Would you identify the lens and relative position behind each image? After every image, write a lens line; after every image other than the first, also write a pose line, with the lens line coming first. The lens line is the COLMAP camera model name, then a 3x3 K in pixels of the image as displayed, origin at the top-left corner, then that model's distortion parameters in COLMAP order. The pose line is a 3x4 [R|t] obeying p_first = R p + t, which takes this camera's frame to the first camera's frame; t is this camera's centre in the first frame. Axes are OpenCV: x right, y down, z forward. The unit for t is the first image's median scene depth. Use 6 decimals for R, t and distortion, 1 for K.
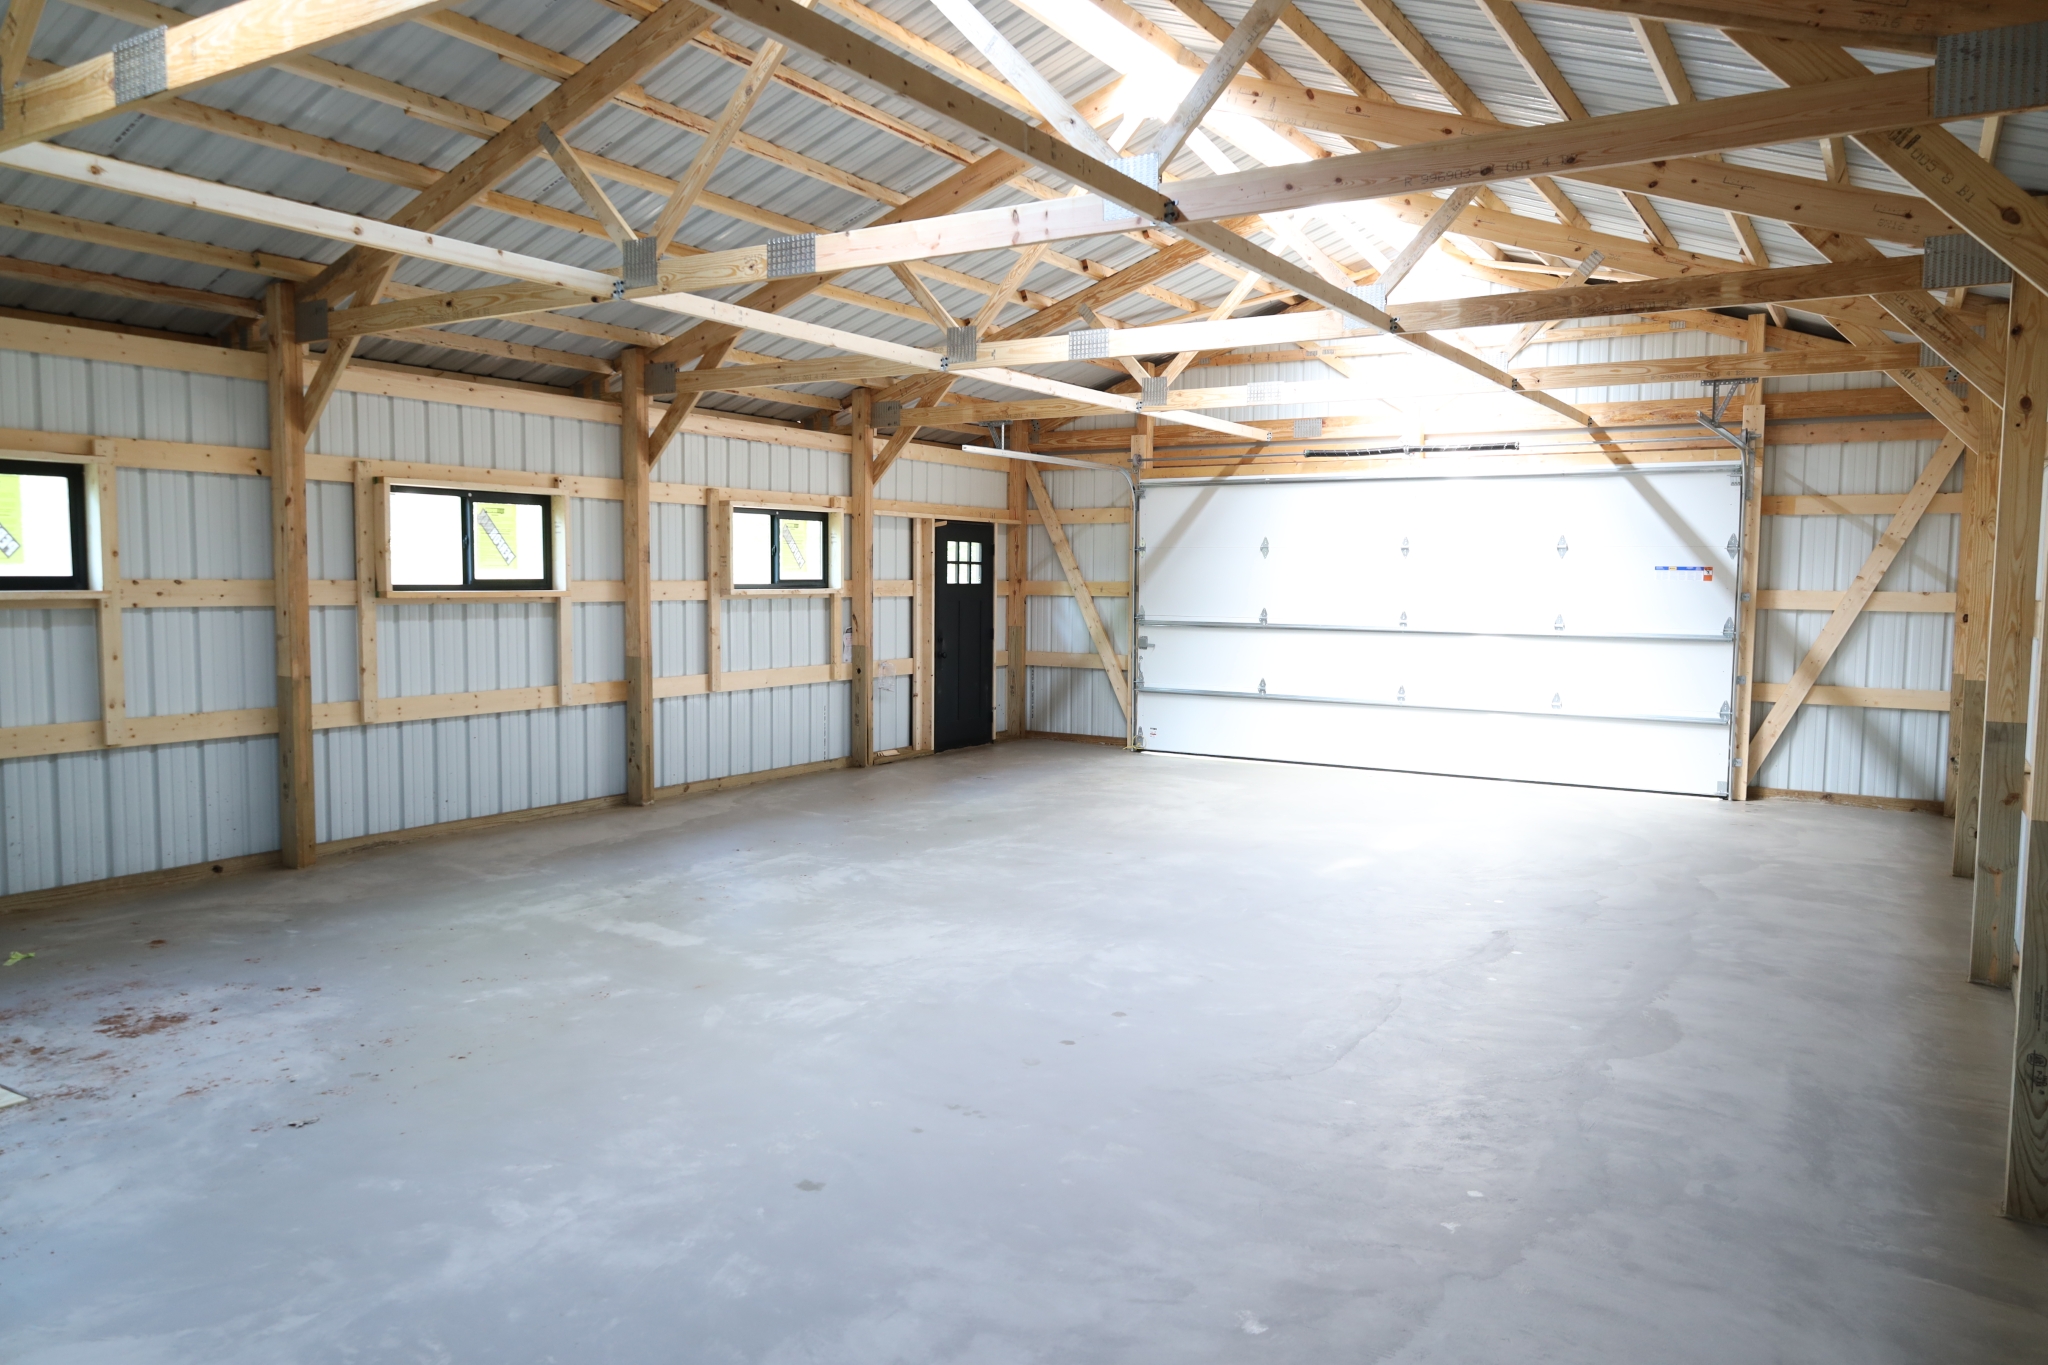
lens RADIAL K [[1404.8, 0, 1026.6], [0, 1404.8, 685.8], [0, 0, 1]] dist [-0.007574, 0.001855]
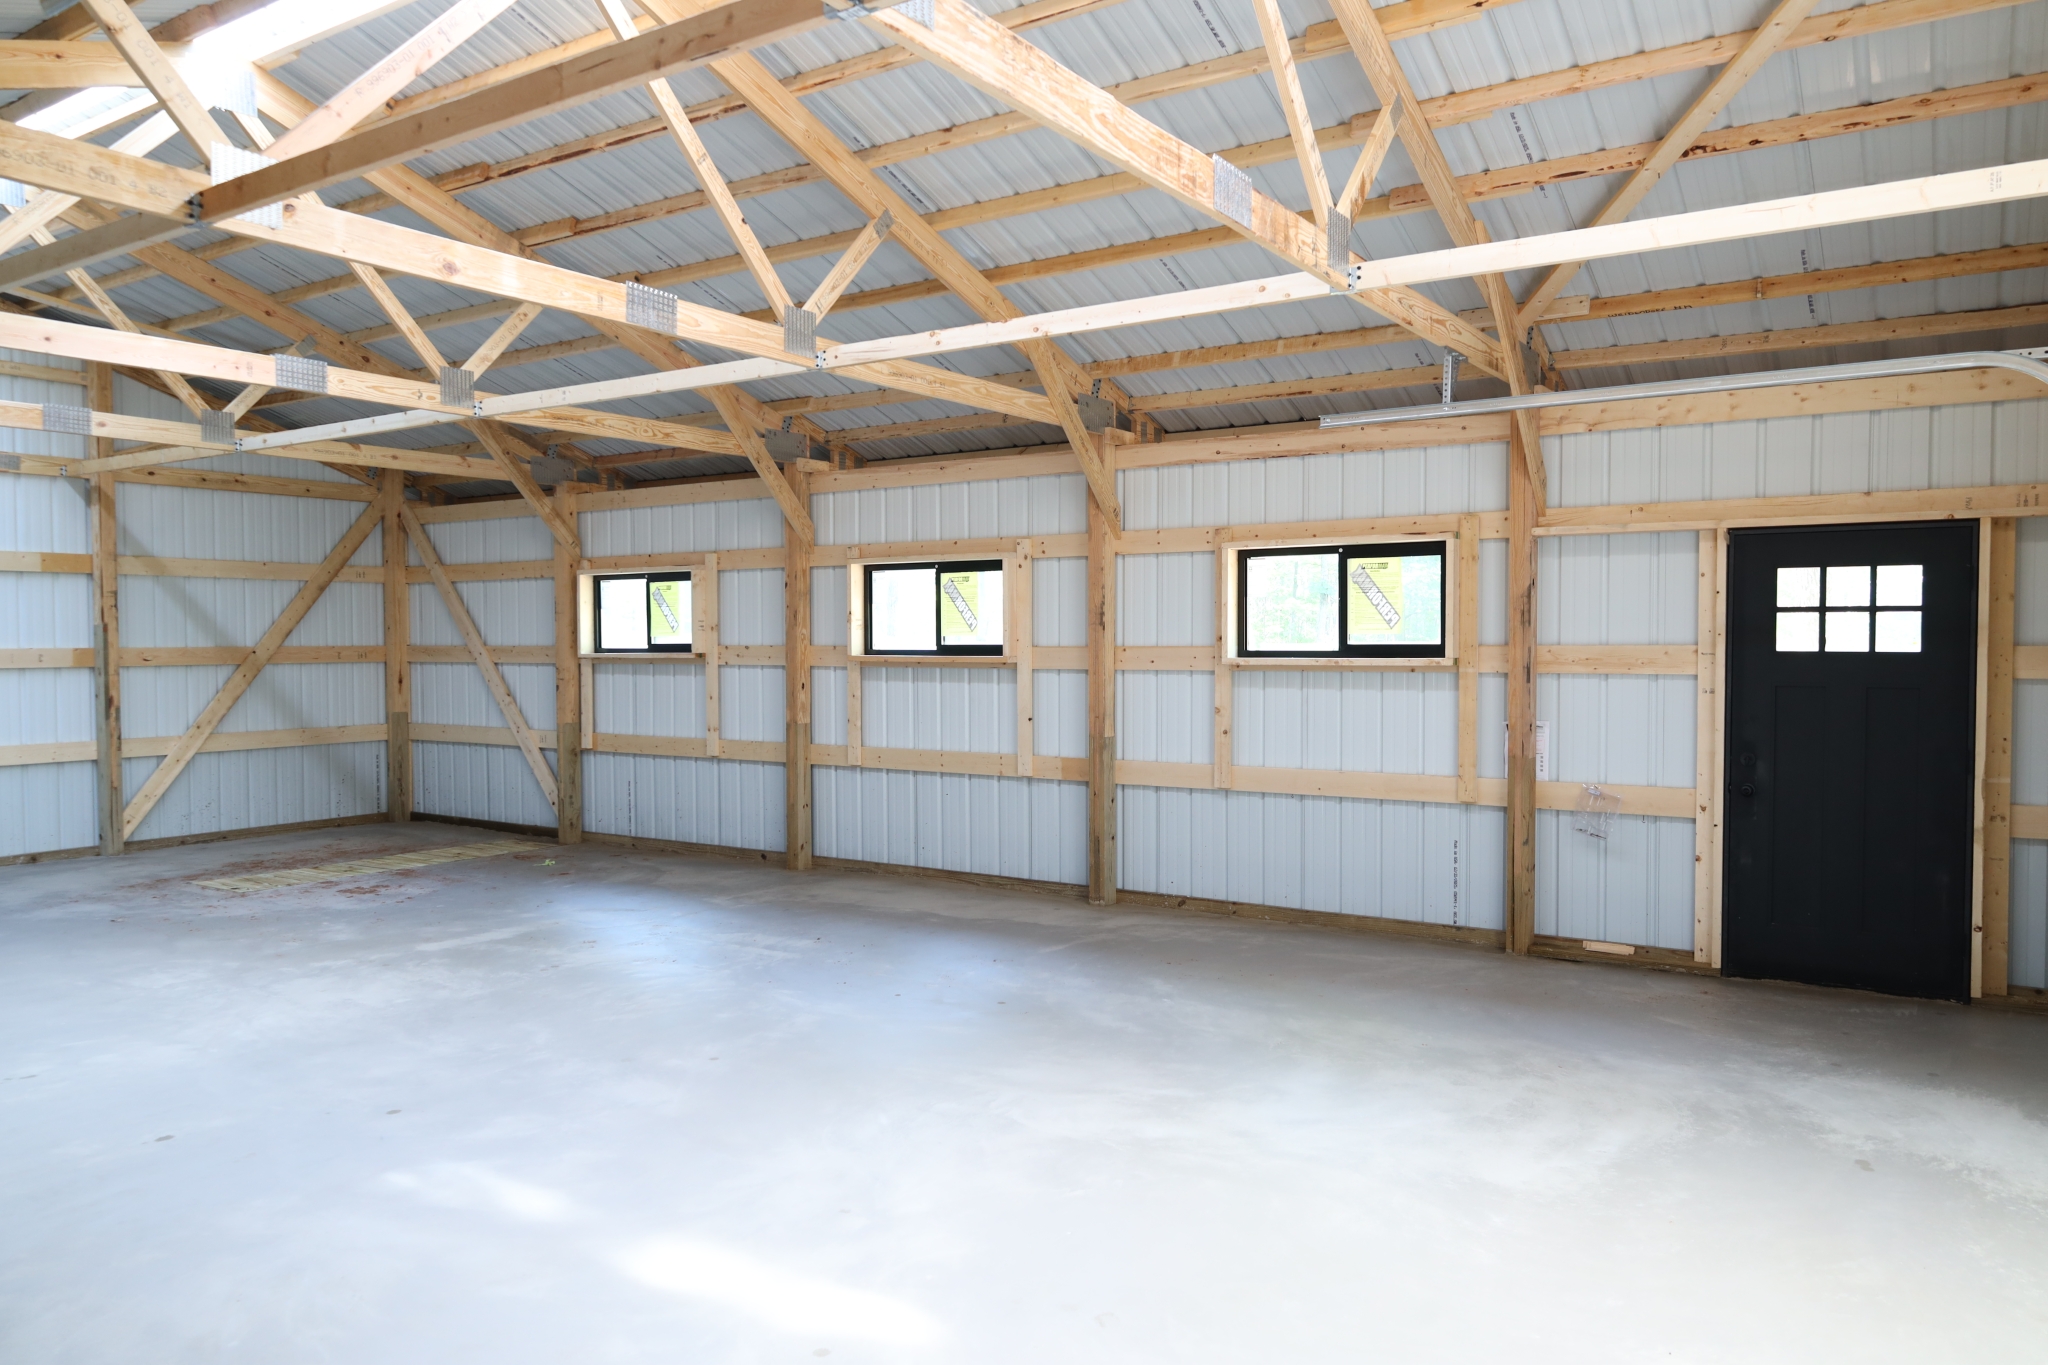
lens RADIAL K [[1404.8, 0, 1030.0], [0, 1404.8, 684.6], [0, 0, 1]] dist [-0.007574, 0.001855]
pose [[-0.019181, 0.024218, -0.999523, 0.728844], [-0.075134, 0.996845, 0.025595, -0.085209], [0.996989, 0.075589, -0.017301, 1.182864]]
